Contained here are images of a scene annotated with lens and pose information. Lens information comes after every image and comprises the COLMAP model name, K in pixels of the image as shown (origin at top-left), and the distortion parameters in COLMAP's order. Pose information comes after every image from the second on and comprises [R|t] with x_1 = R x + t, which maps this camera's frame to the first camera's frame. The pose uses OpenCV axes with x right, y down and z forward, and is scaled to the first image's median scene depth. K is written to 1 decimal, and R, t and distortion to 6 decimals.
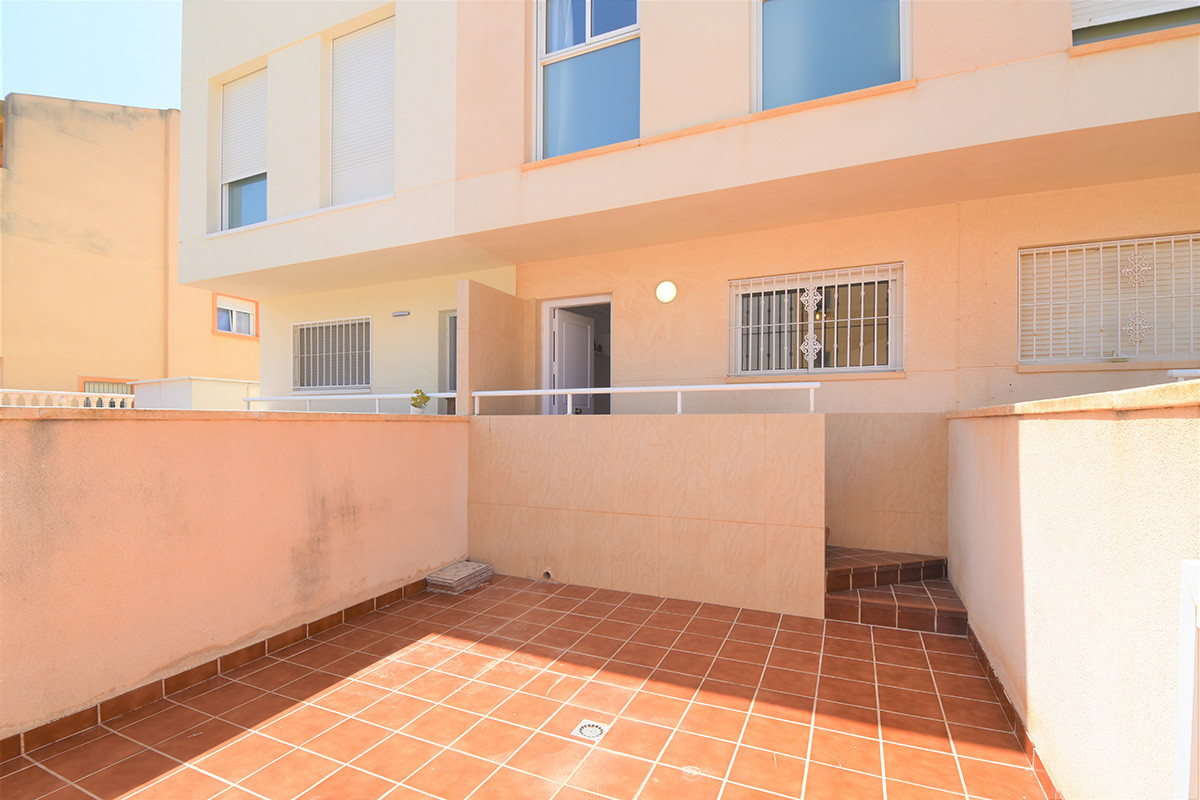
lens RADIAL K [[567.4, 0, 598.6], [0, 567.4, 429.4], [0, 0, 1]] dist [0.031768, -0.029348]
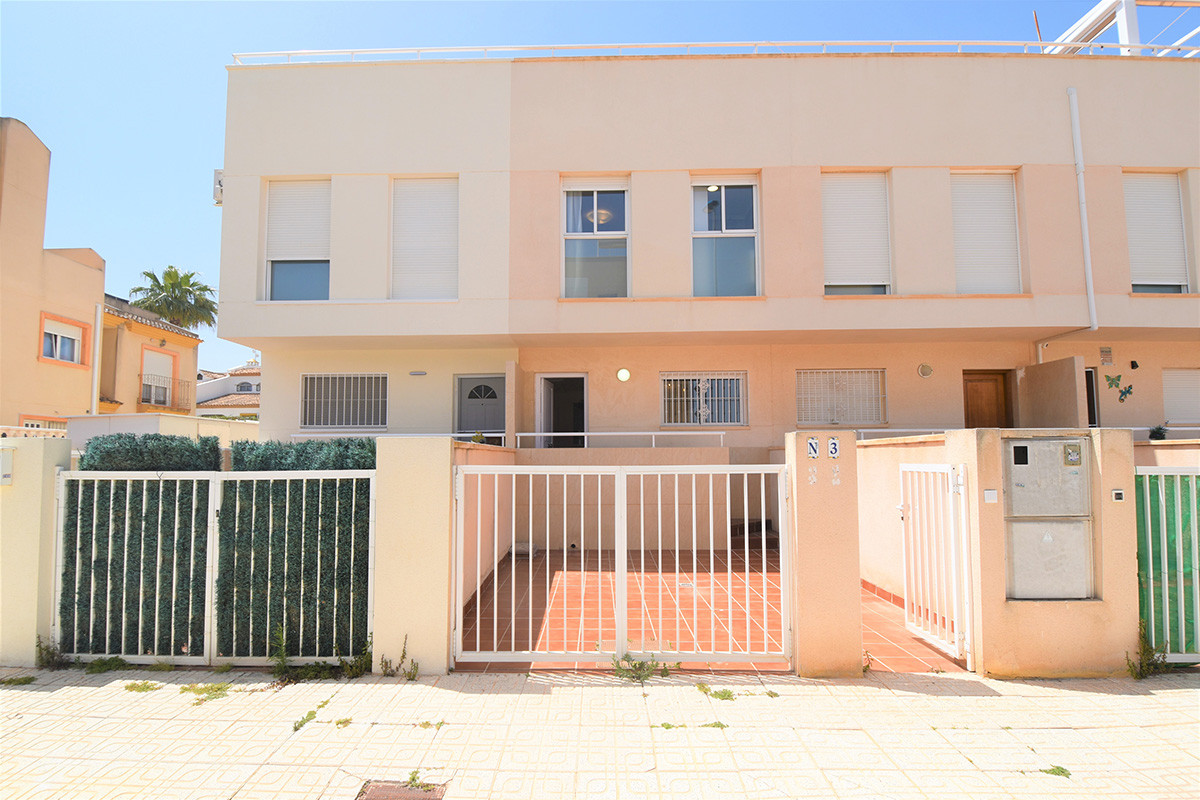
lens RADIAL K [[567.4, 0, 598.6], [0, 567.4, 429.4], [0, 0, 1]] dist [0.031768, -0.029348]
pose [[0.915178, 0.015054, 0.402768, -0.566008], [0.010571, 0.998062, -0.061323, 0.018565], [-0.402911, 0.060379, 0.913246, -0.445821]]
